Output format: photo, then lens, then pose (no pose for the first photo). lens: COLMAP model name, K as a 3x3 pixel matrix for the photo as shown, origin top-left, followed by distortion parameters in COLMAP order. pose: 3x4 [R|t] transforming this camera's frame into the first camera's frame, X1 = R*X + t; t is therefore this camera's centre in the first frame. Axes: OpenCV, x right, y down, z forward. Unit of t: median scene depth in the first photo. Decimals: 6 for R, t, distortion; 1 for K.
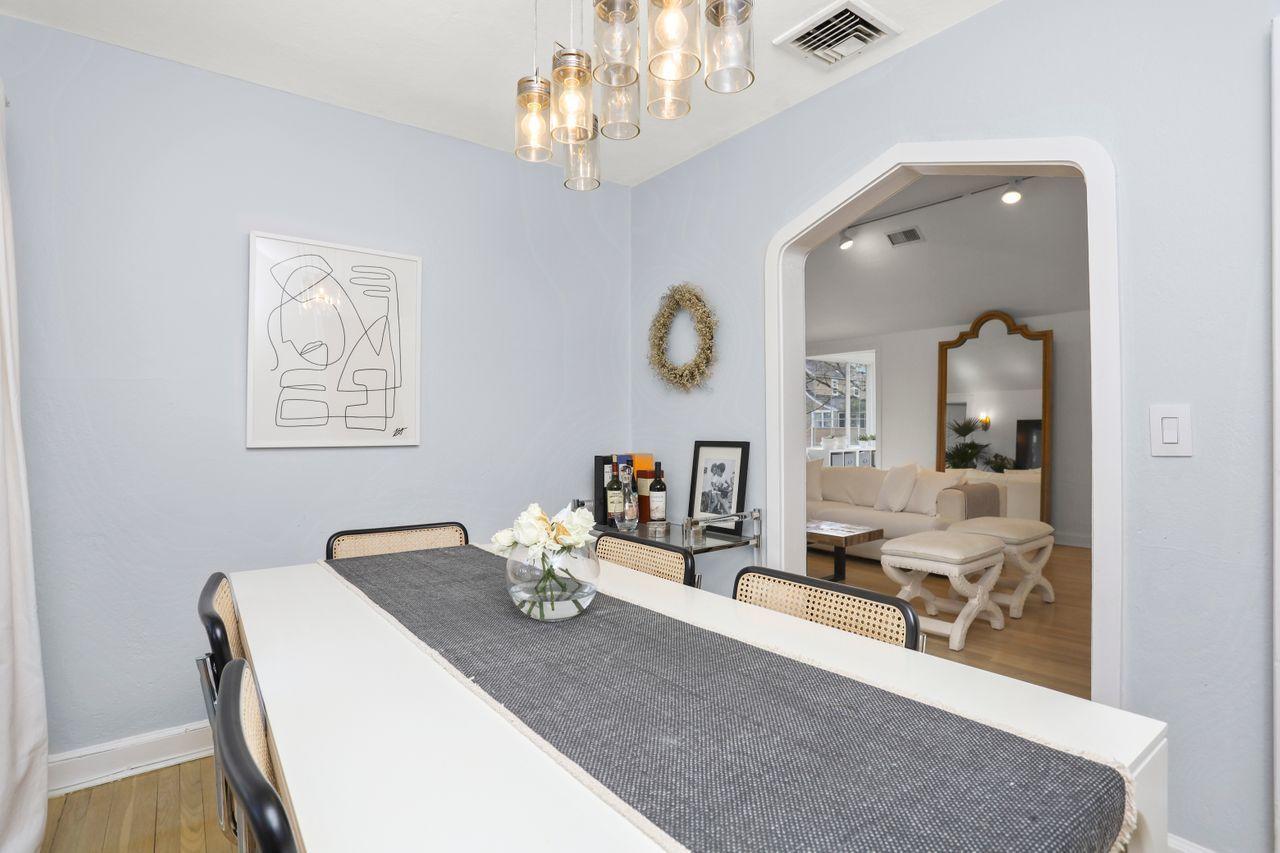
lens RADIAL K [[620.9, 0, 634.8], [0, 620.9, 415.8], [0, 0, 1]] dist [-0.005077, 0.000412]
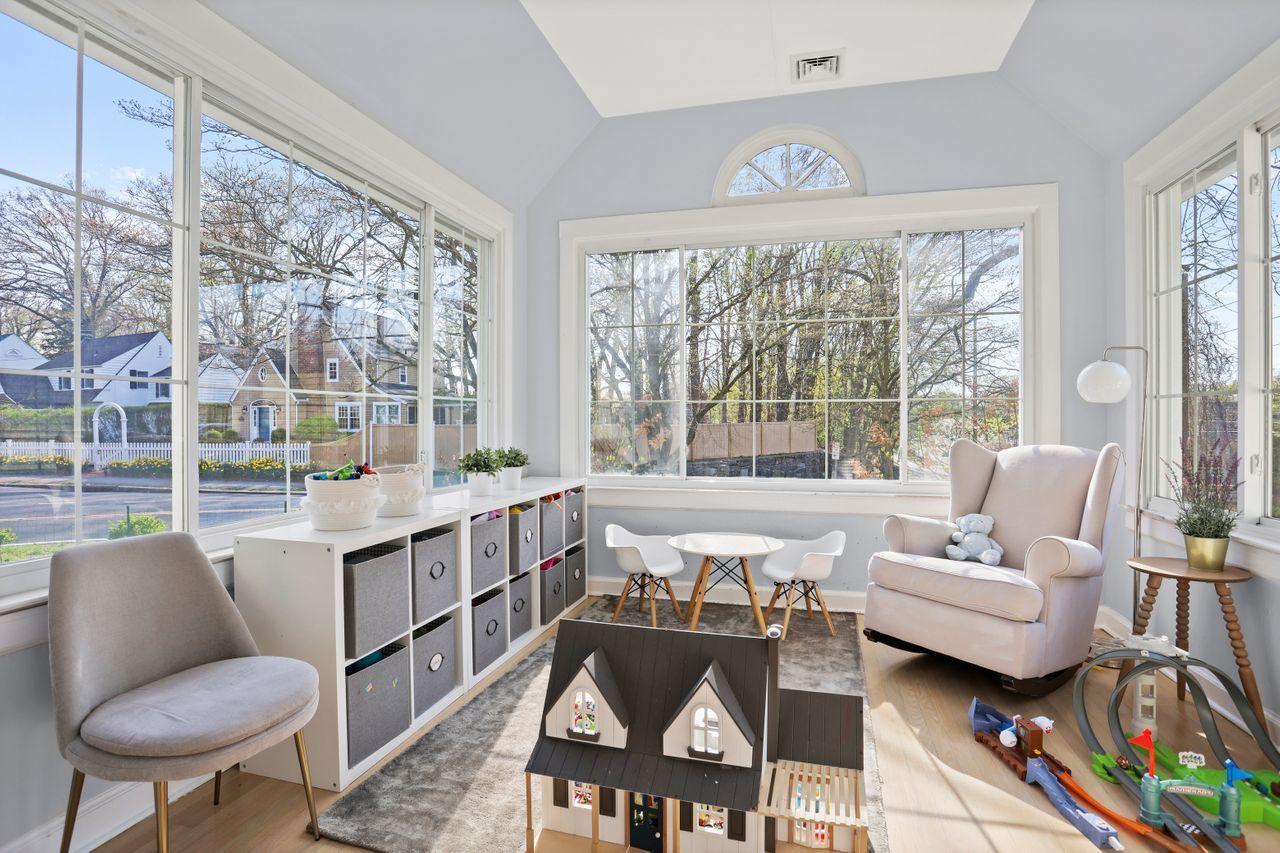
lens RADIAL K [[620.9, 0, 638.3], [0, 620.9, 424.7], [0, 0, 1]] dist [-0.005077, 0.000412]
pose [[0.783768, -0.003359, 0.621044, 0.251618], [-0.009694, 0.999797, 0.017641, 0.013042], [-0.620978, -0.019847, 0.783577, 0.741758]]
